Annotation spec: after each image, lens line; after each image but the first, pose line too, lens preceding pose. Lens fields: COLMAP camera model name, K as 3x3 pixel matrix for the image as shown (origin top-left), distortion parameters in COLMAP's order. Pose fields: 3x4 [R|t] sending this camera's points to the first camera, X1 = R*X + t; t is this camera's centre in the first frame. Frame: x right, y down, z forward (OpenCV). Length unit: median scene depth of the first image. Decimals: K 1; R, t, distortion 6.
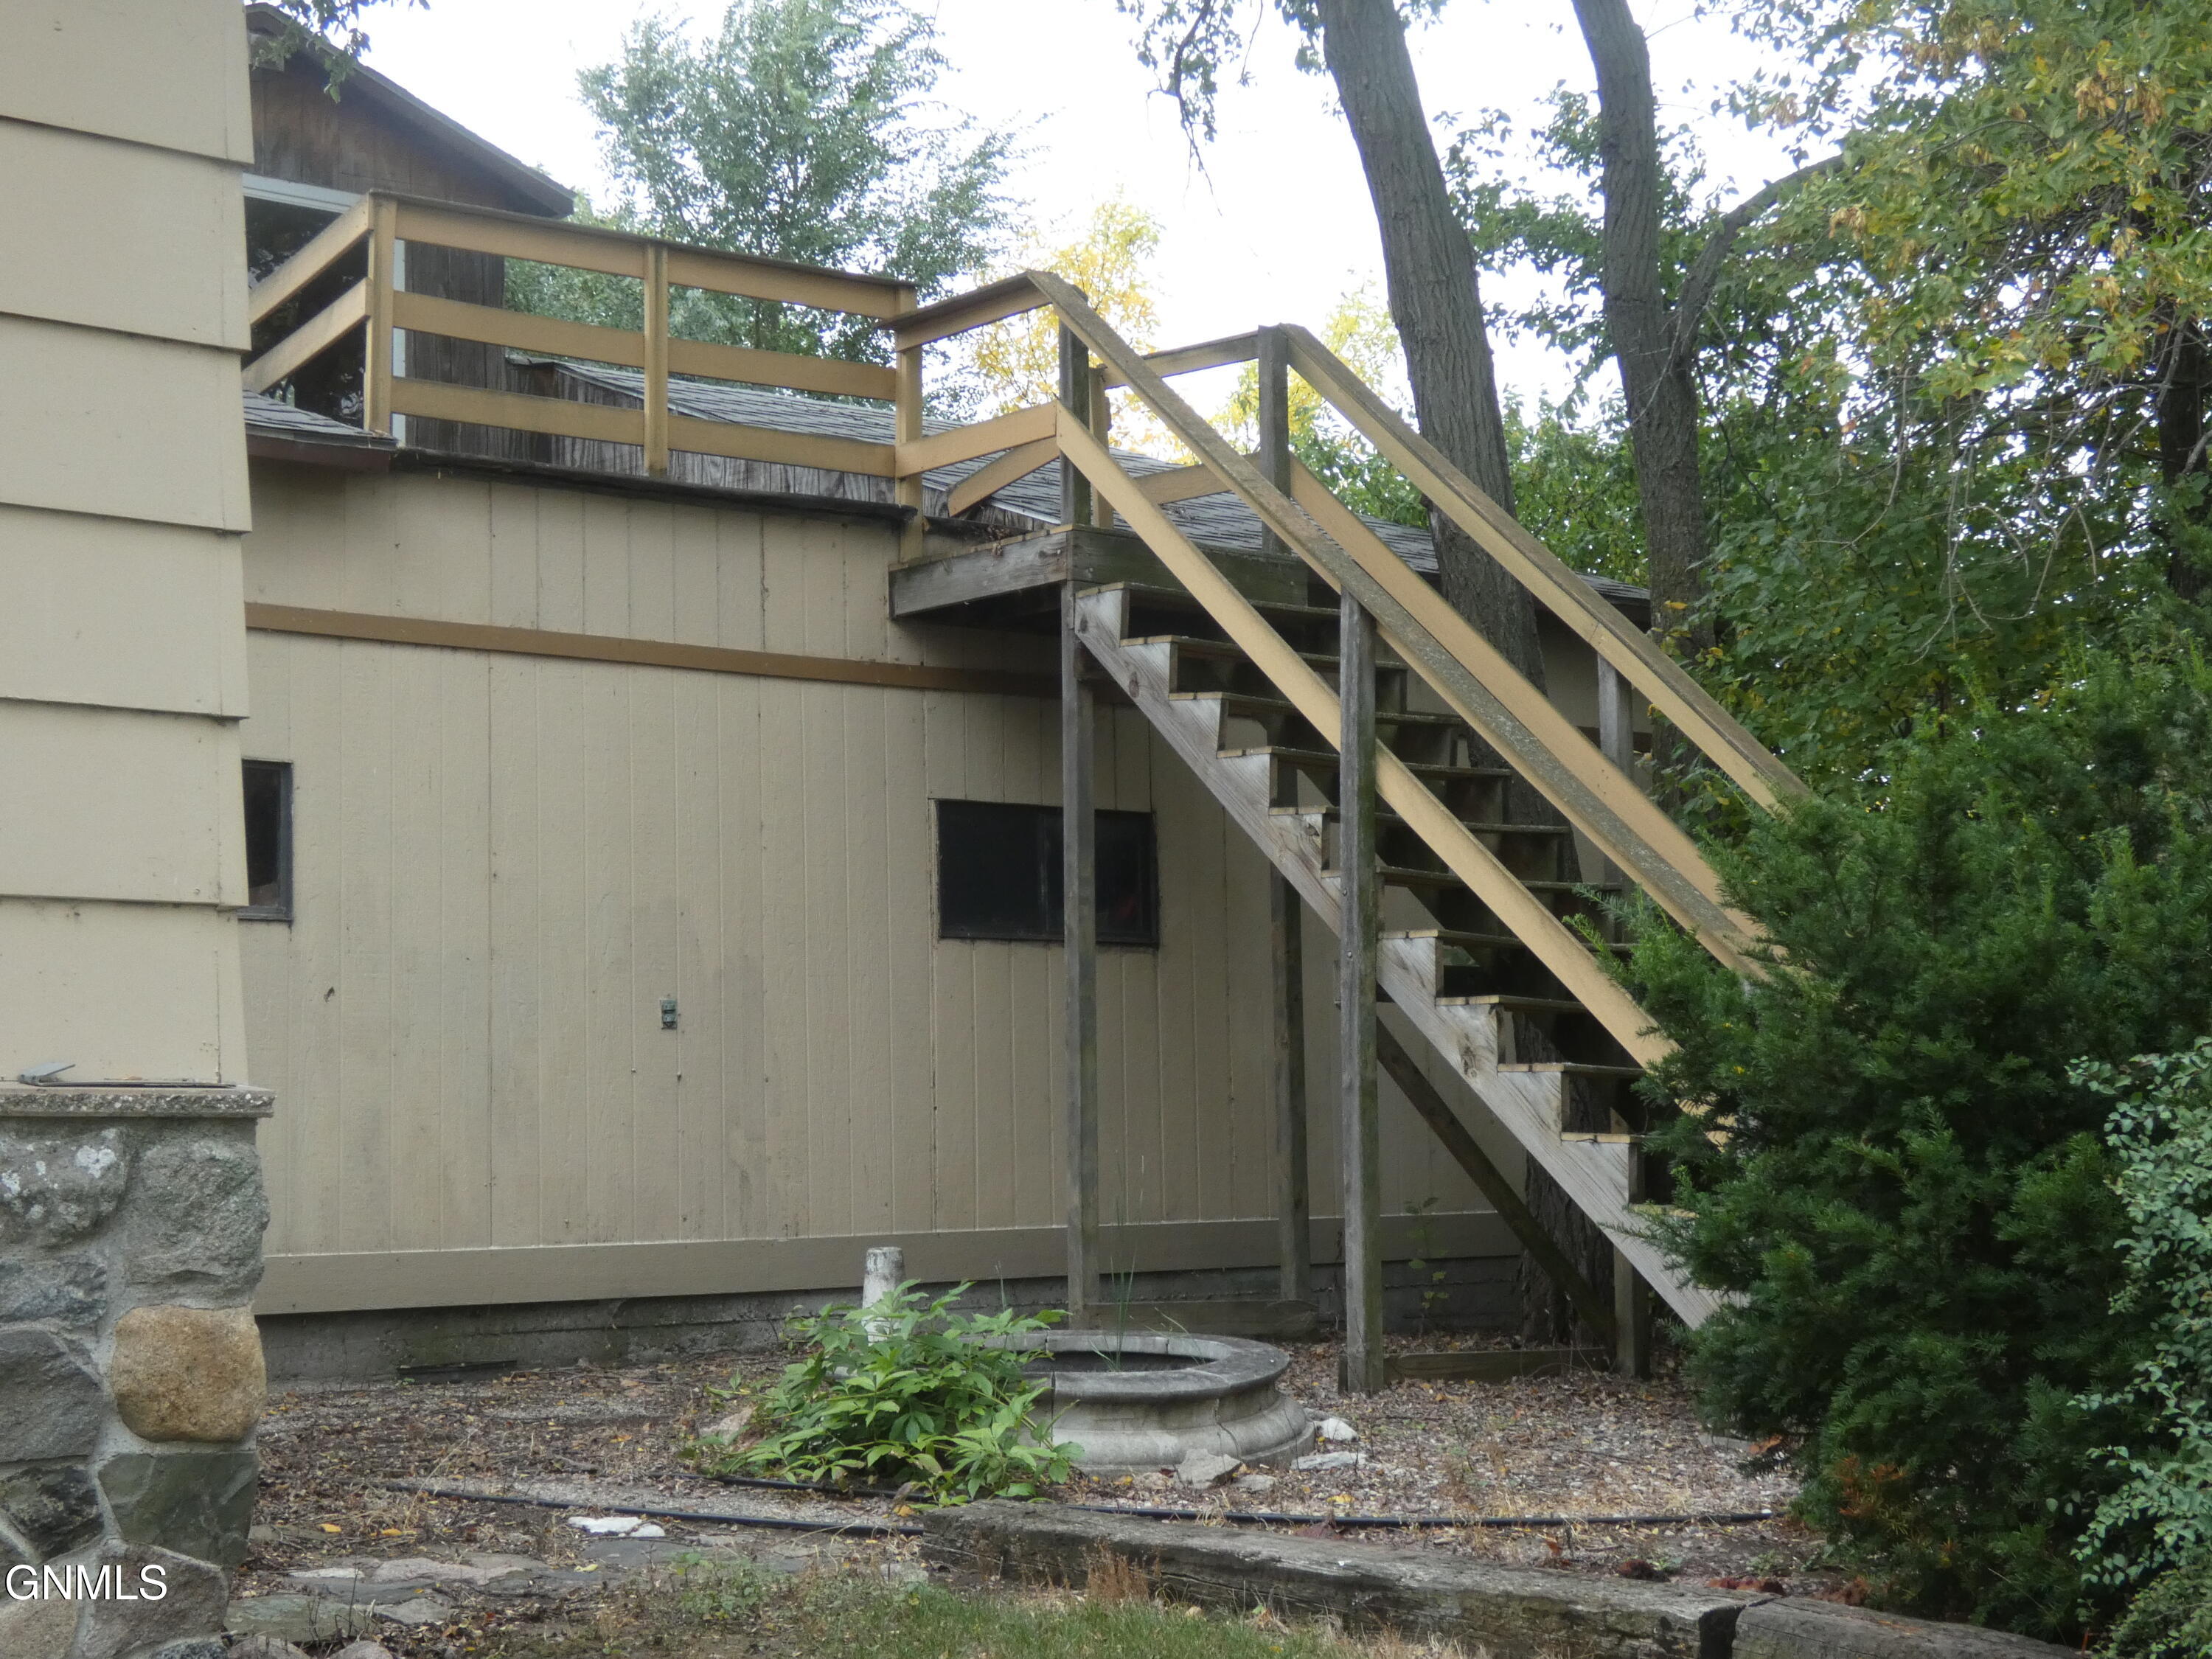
lens RADIAL K [[3600.6, 0, 1106.0], [0, 3600.6, 829.5], [0, 0, 1]] dist [0.160748, -0.223868]
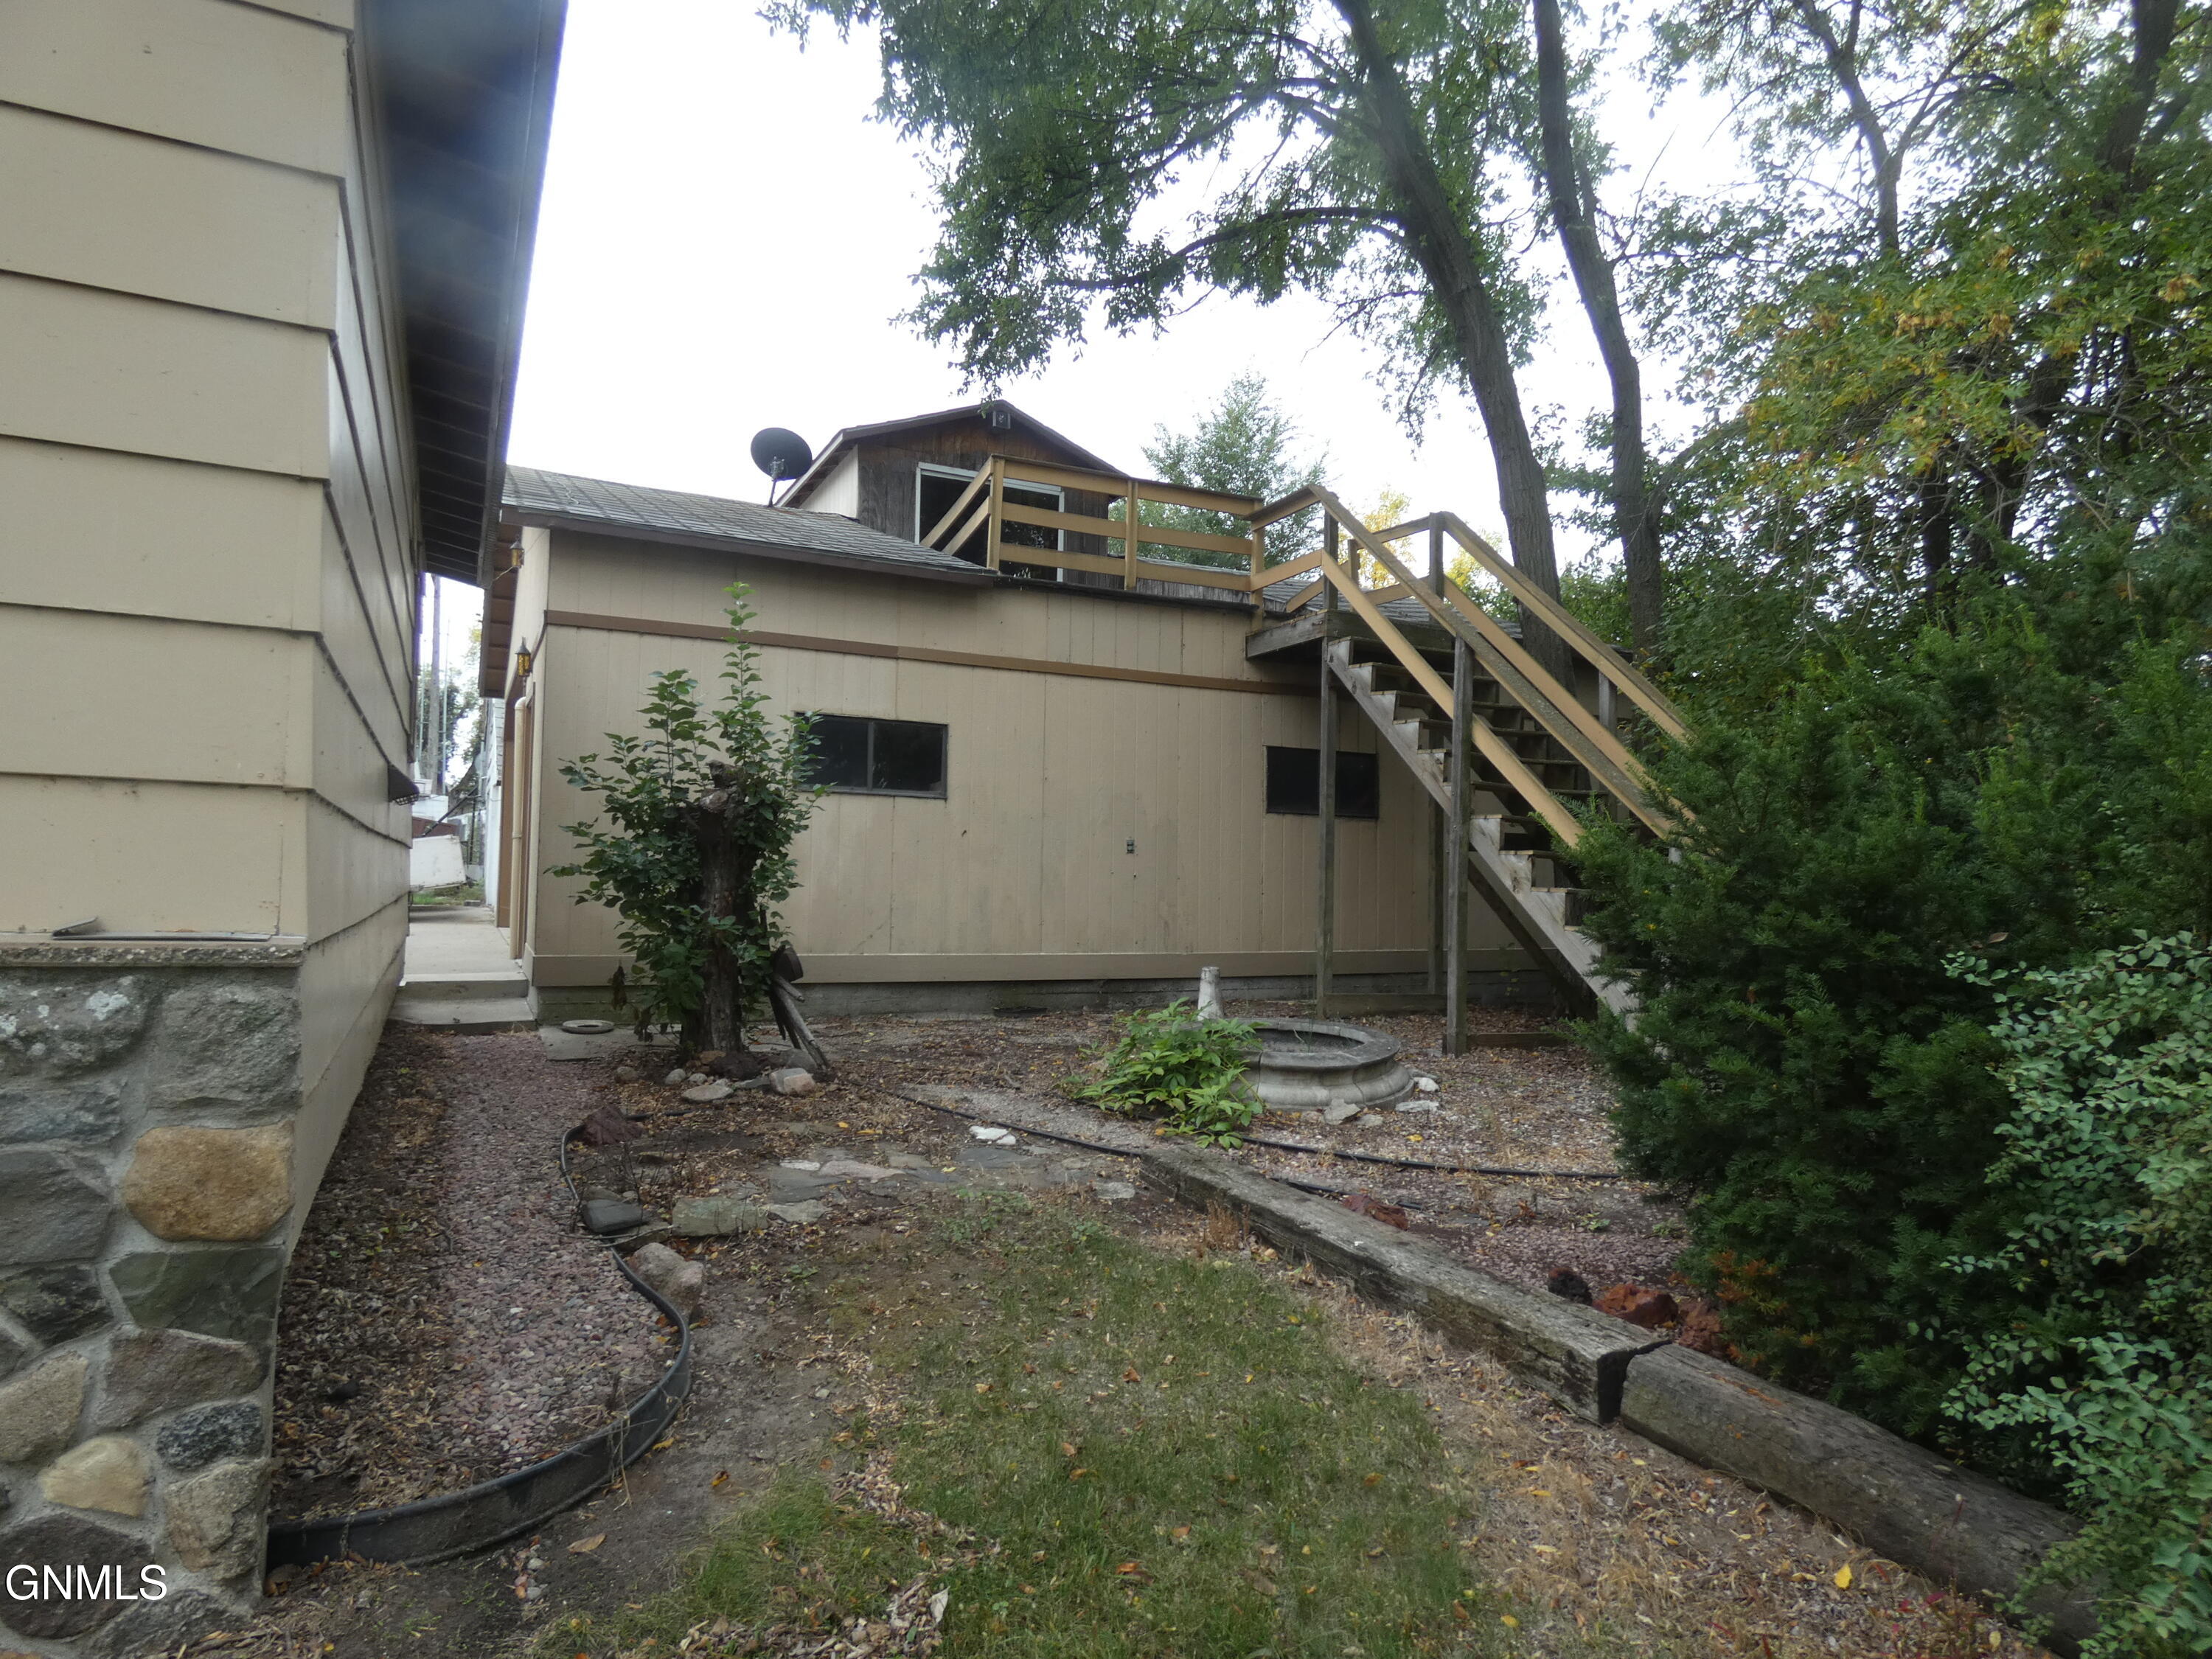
lens RADIAL K [[1331.0, 0, 1106.0], [0, 1331.0, 829.5], [0, 0, 1]] dist [-0.000884, 0.001152]
pose [[0.972004, 0.023000, -0.233838, 0.053965], [-0.011991, 0.998756, 0.048395, 0.004521], [0.234660, -0.044236, 0.971070, 0.275845]]
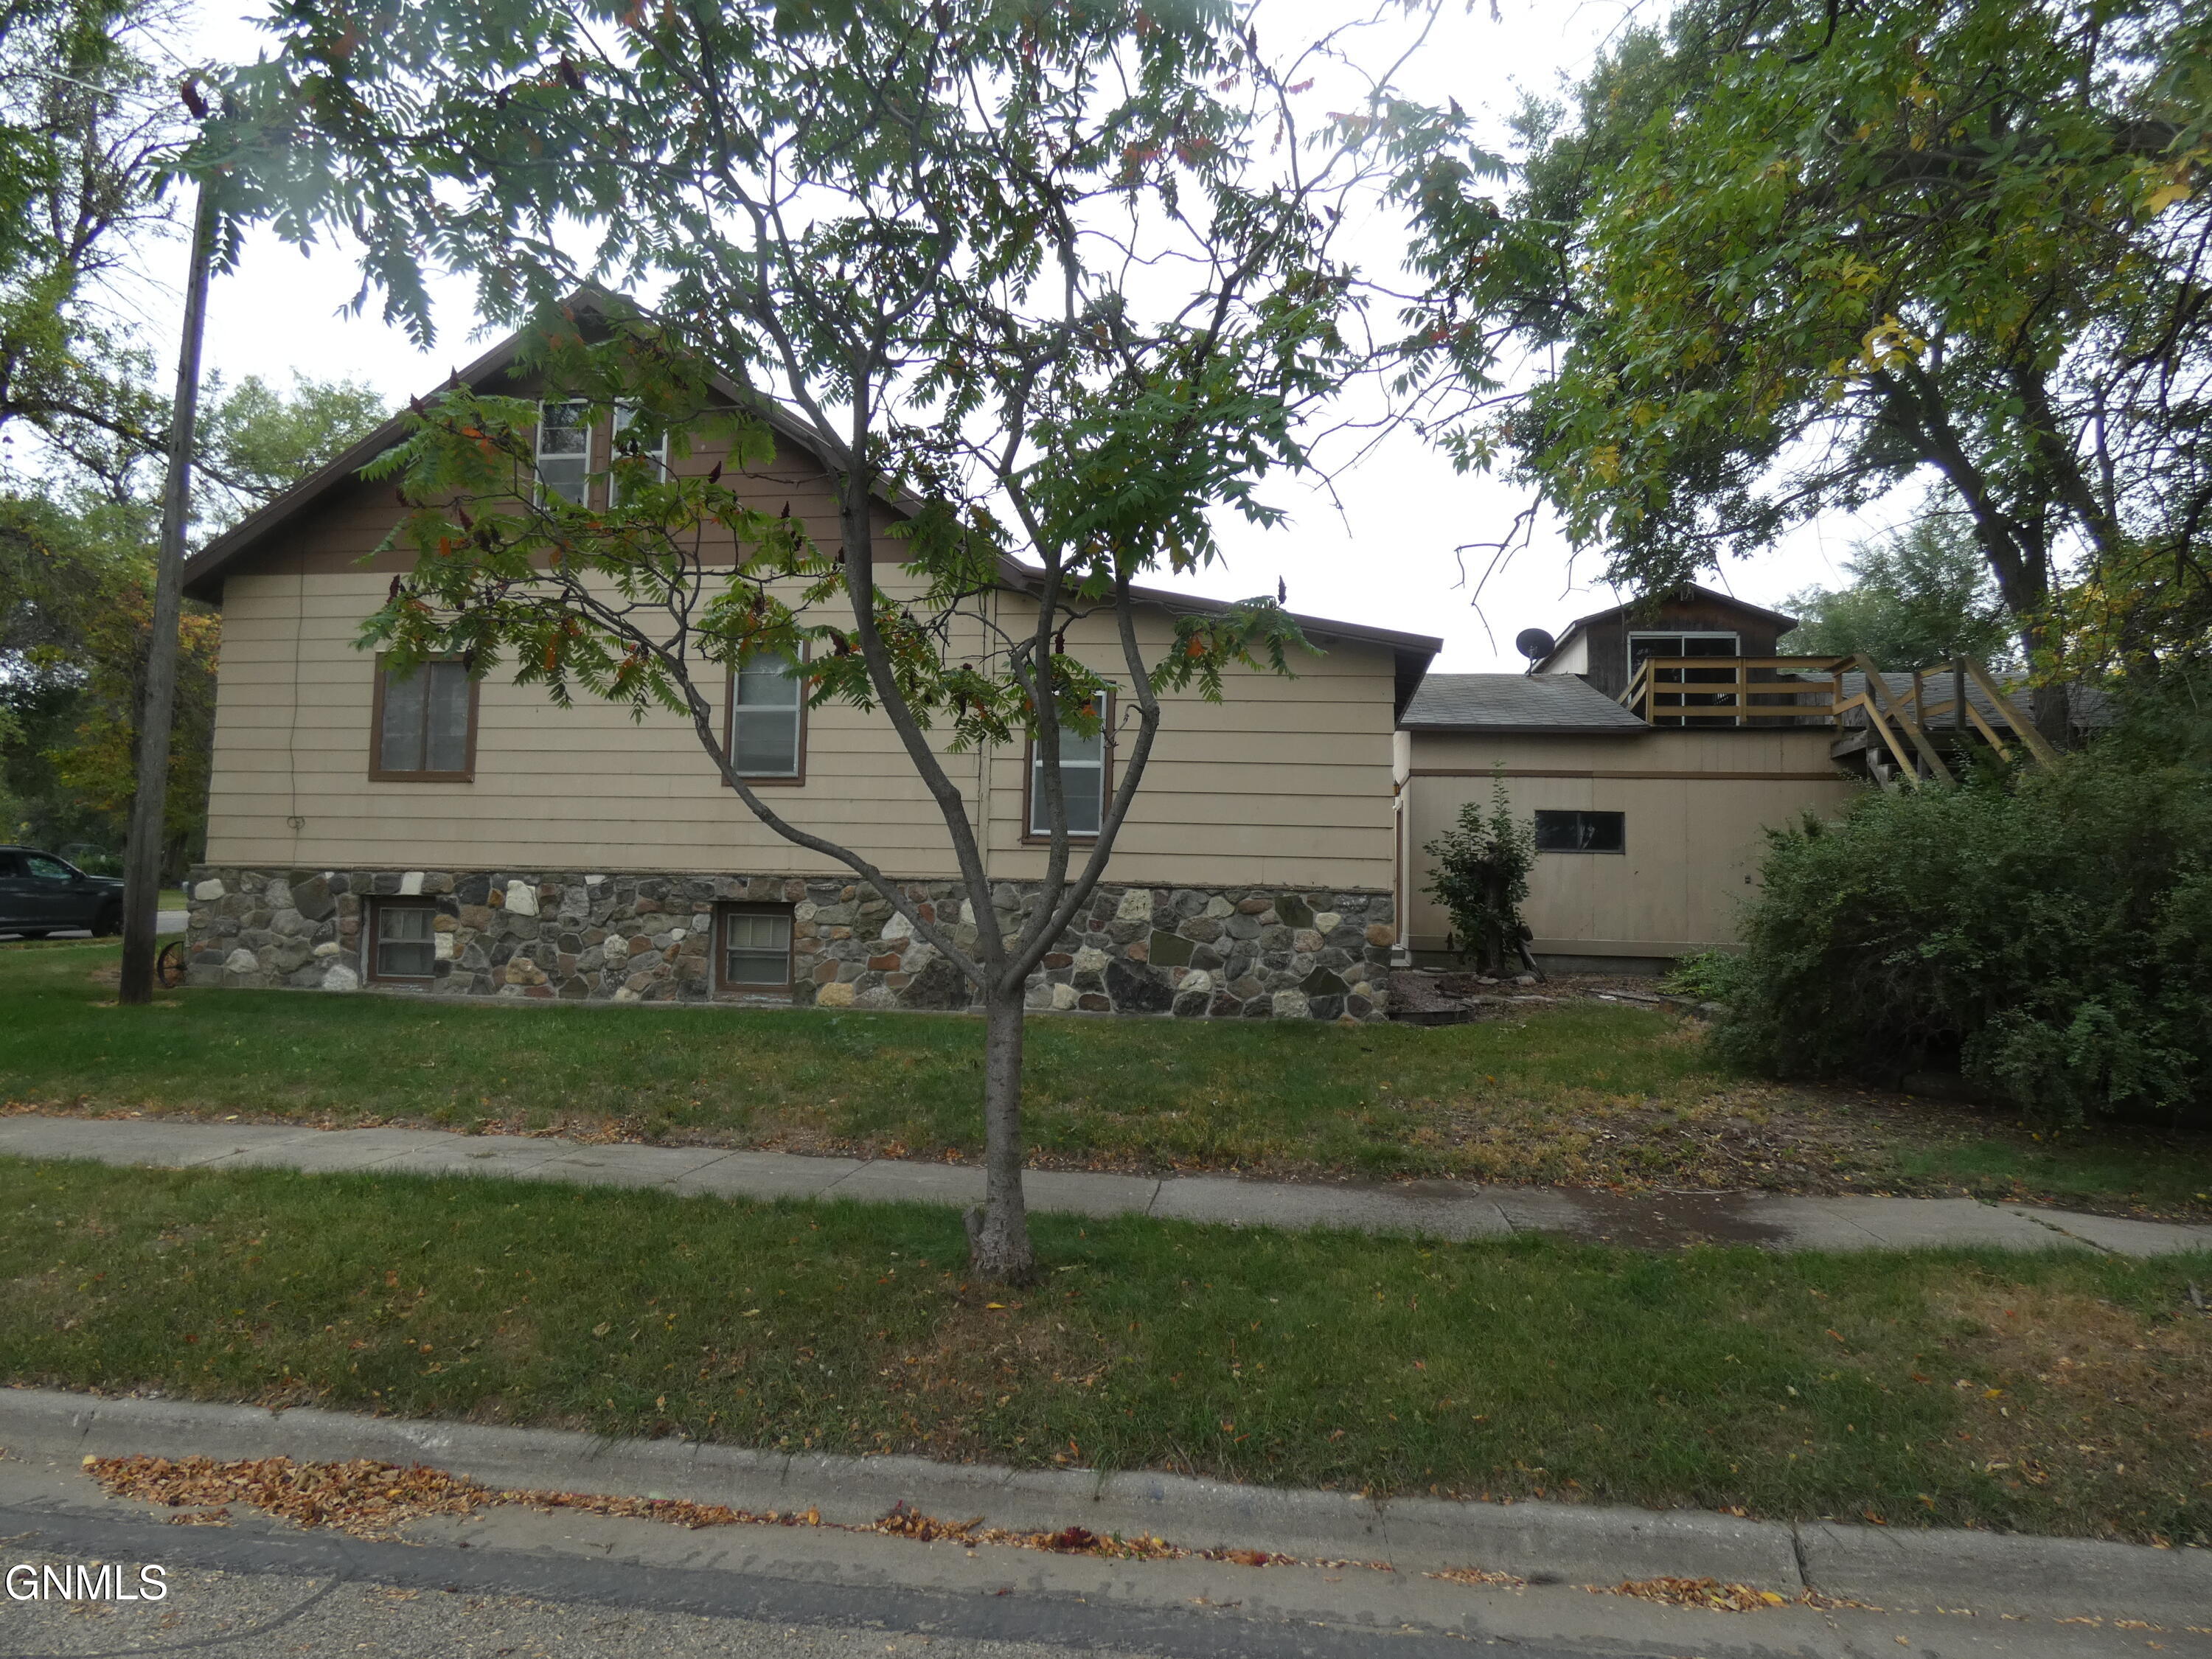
lens RADIAL K [[1304.8, 0, 1106.0], [0, 1304.8, 829.5], [0, 0, 1]] dist [-0.014020, -0.001745]
pose [[0.671346, -0.021122, -0.740843, 0.450049], [0.031333, 0.999509, -0.000103, -0.018094], [0.740481, -0.023144, 0.671679, -0.341178]]
